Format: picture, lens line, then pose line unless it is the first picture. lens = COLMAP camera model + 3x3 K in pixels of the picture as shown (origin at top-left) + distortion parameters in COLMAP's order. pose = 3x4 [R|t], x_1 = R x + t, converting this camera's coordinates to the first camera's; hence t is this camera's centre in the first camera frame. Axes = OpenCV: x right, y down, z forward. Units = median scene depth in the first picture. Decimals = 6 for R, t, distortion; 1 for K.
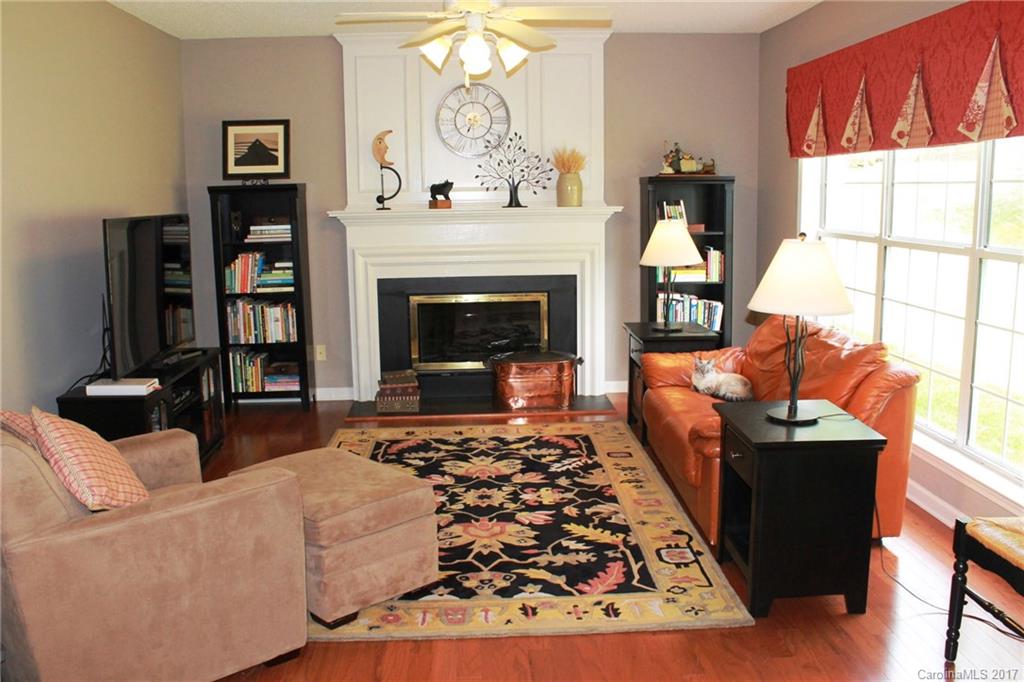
lens RADIAL K [[899.5, 0, 512.0], [0, 899.5, 341.0], [0, 0, 1]] dist [-0.155645, 0.137076]
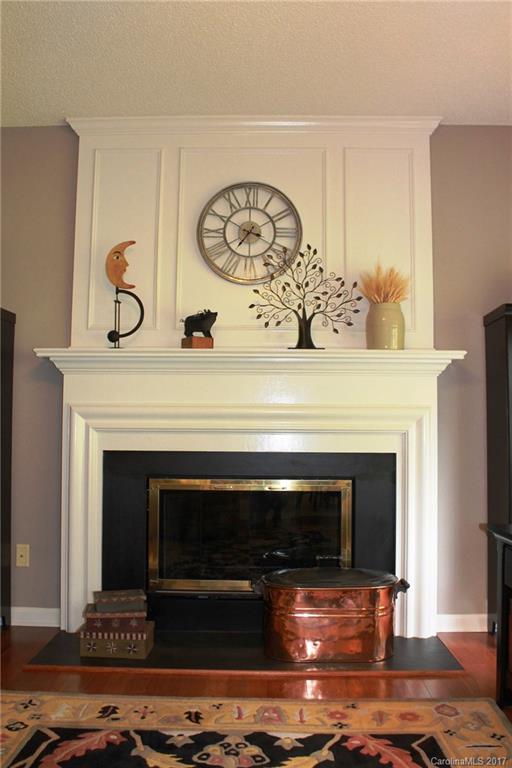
lens RADIAL K [[674.7, 0, 256.0], [0, 674.7, 384.0], [0, 0, 1]] dist [-0.155645, 0.137076]
pose [[0.996903, 0.018354, -0.076471, 0.005071], [-0.035740, 0.971904, -0.232648, -0.003950], [0.070053, 0.234661, 0.969550, 0.509012]]
